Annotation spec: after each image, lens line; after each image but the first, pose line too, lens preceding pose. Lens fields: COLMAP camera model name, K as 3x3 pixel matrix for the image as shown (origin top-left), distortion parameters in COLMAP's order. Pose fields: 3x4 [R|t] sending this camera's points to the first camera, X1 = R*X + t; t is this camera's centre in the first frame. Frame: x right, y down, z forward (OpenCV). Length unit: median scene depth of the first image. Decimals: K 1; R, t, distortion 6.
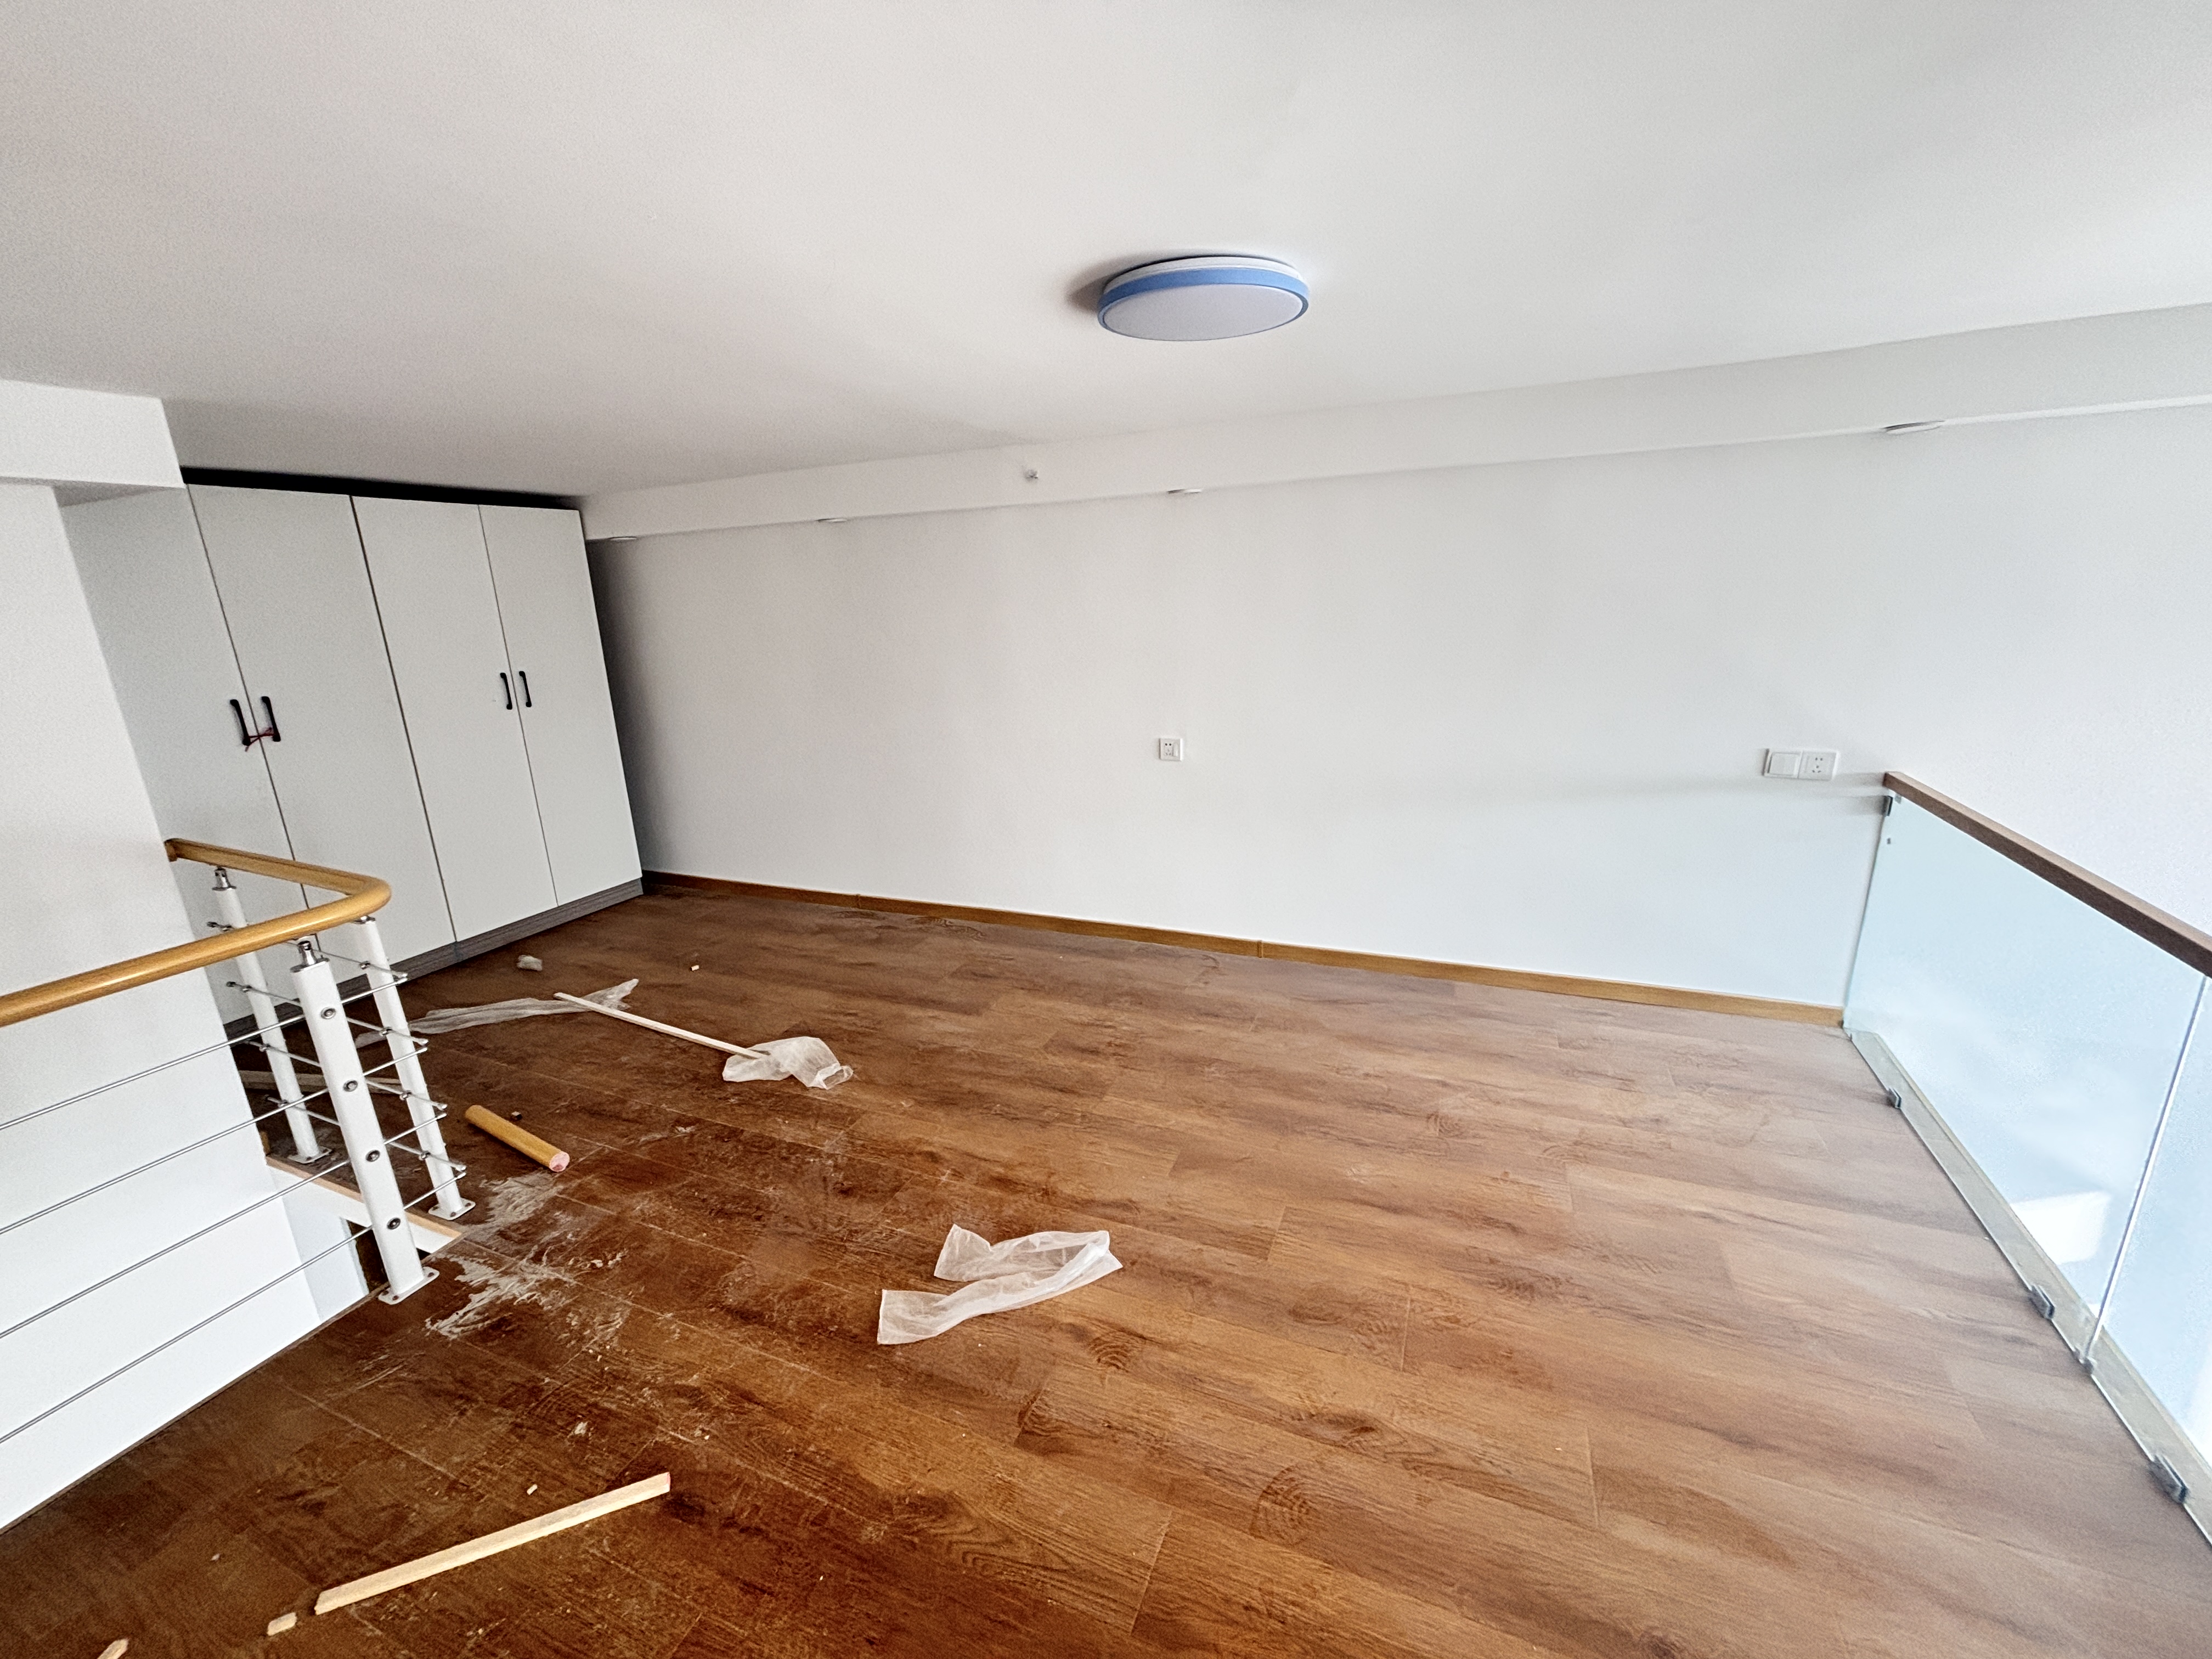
lens RADIAL K [[885.3, 0, 1108.7], [0, 885.3, 827.8], [0, 0, 1]] dist [0.001993, -0.000125]
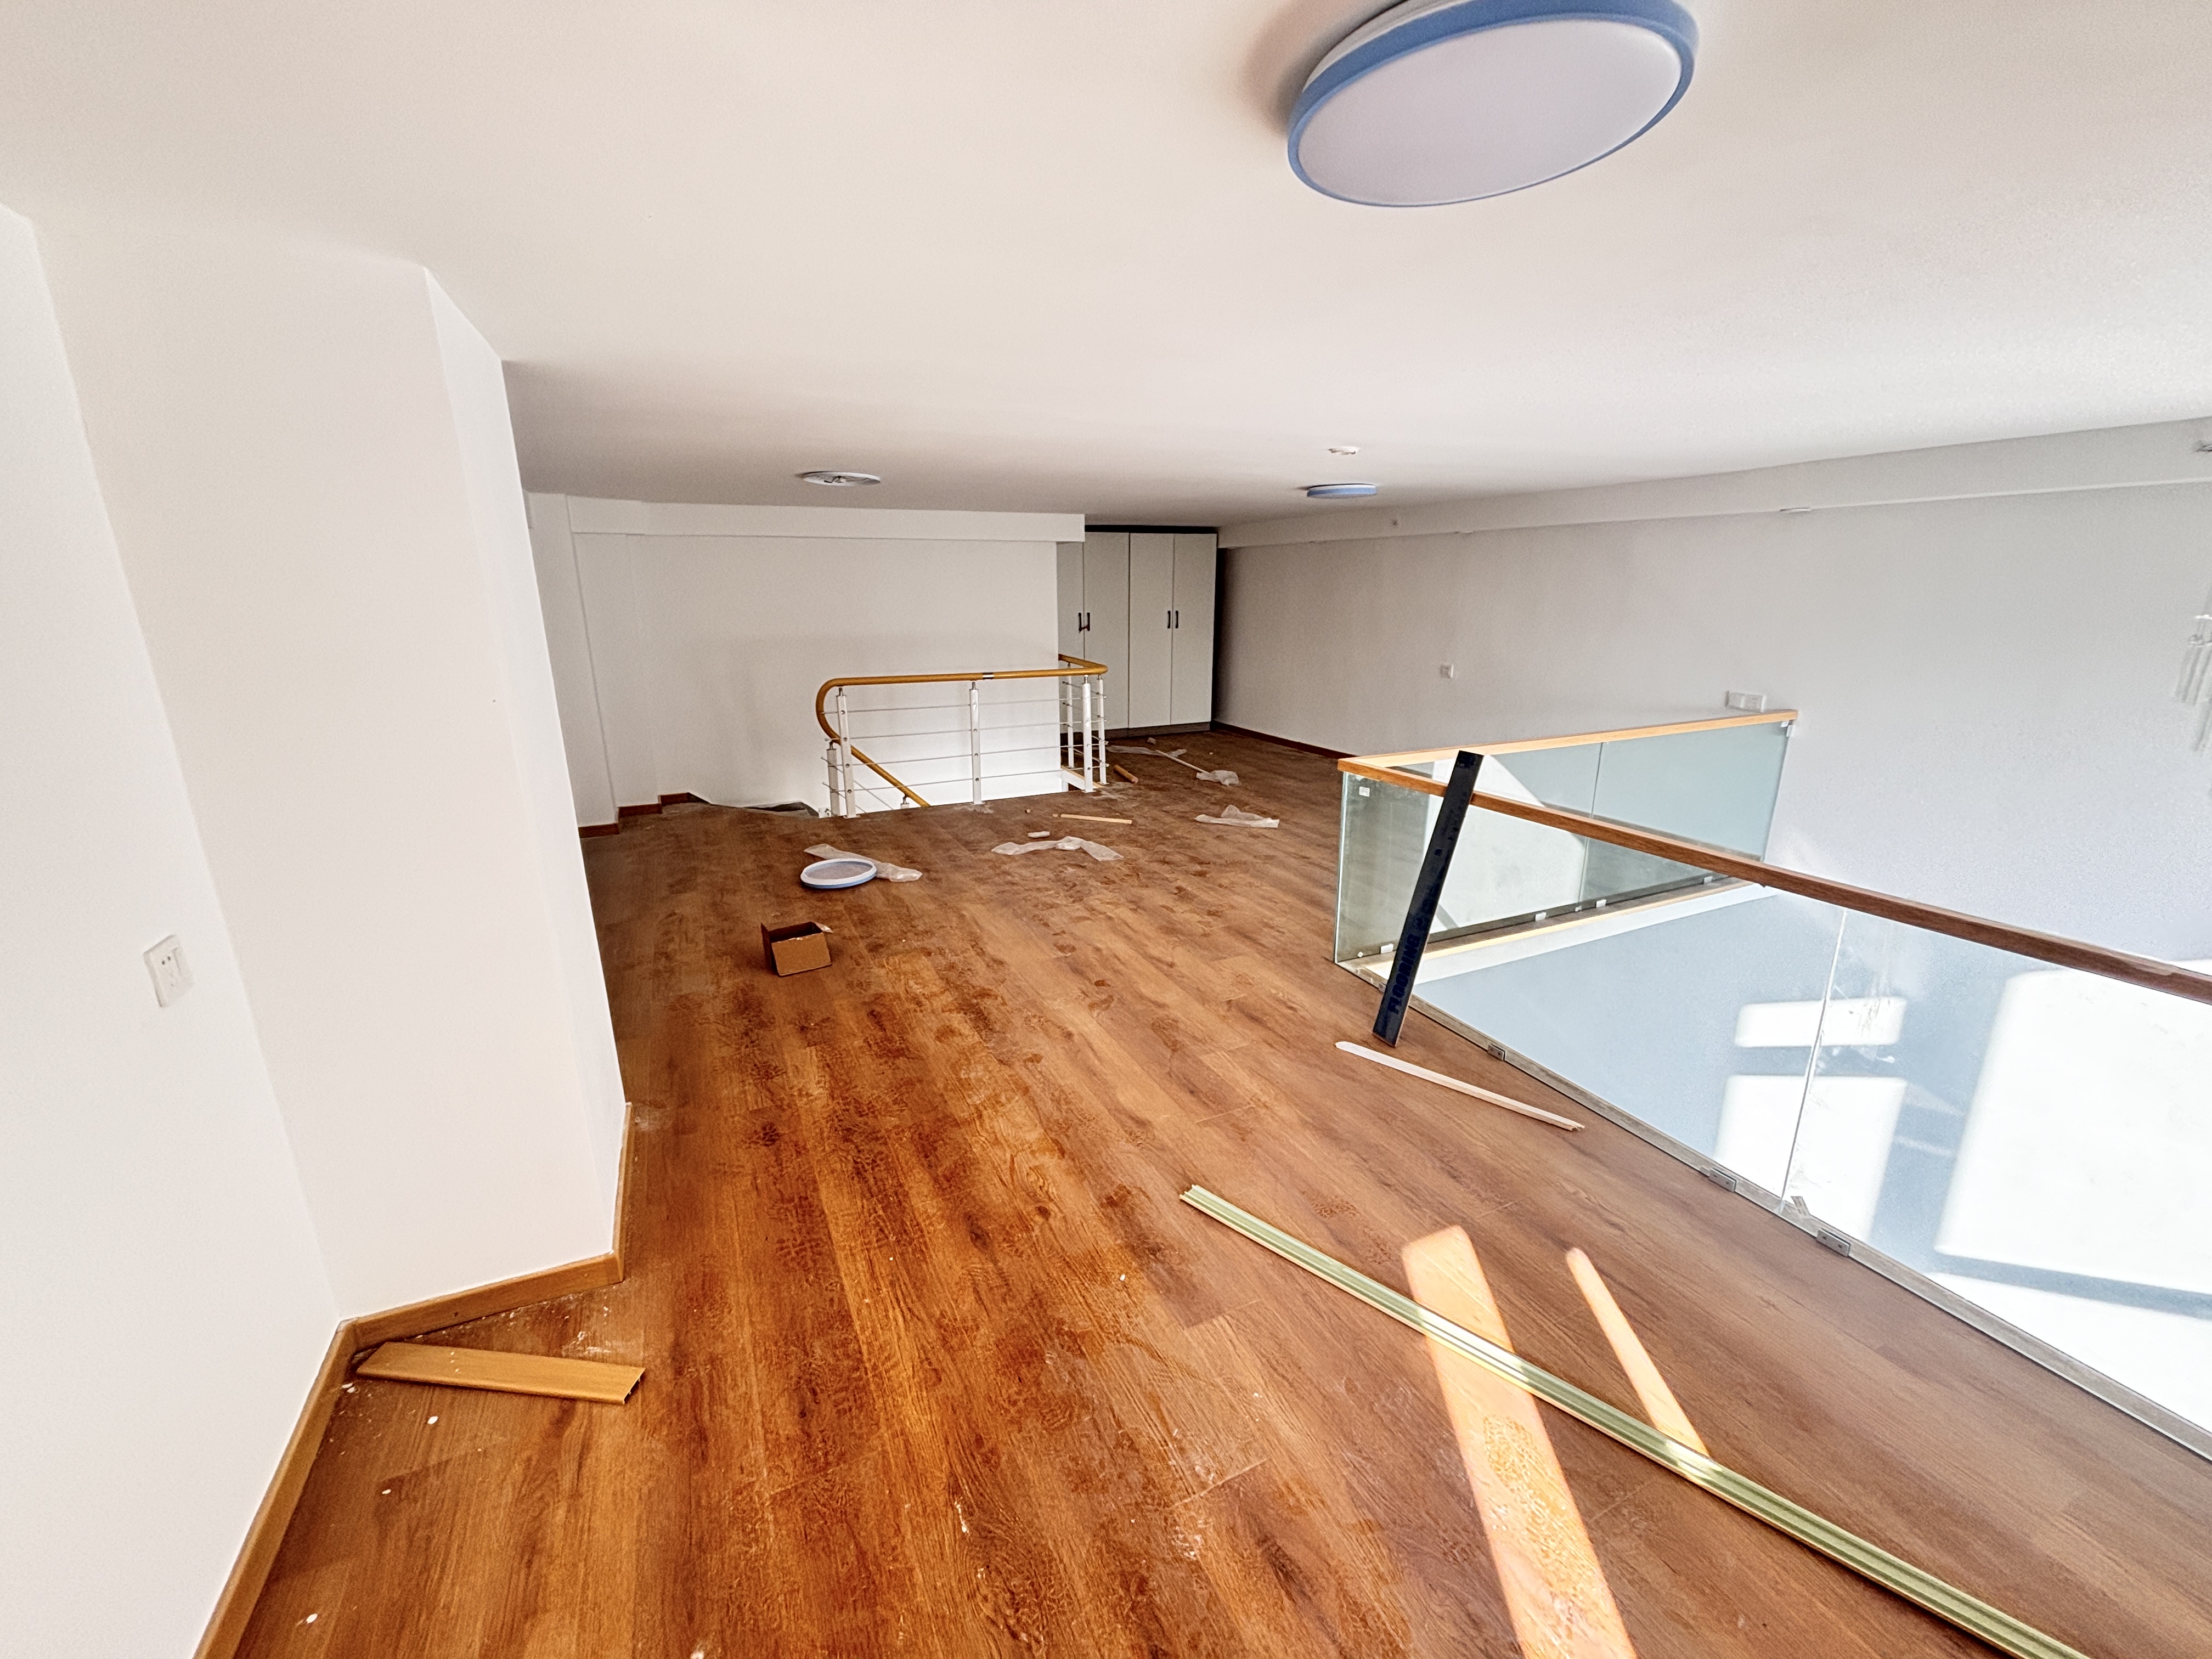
lens RADIAL K [[885.3, 0, 1108.7], [0, 885.3, 827.8], [0, 0, 1]] dist [0.001993, -0.000125]
pose [[0.747511, 0.208590, -0.630649, 0.890873], [-0.187920, 0.977038, 0.100418, 0.201168], [0.637114, 0.043448, 0.769544, -0.964181]]
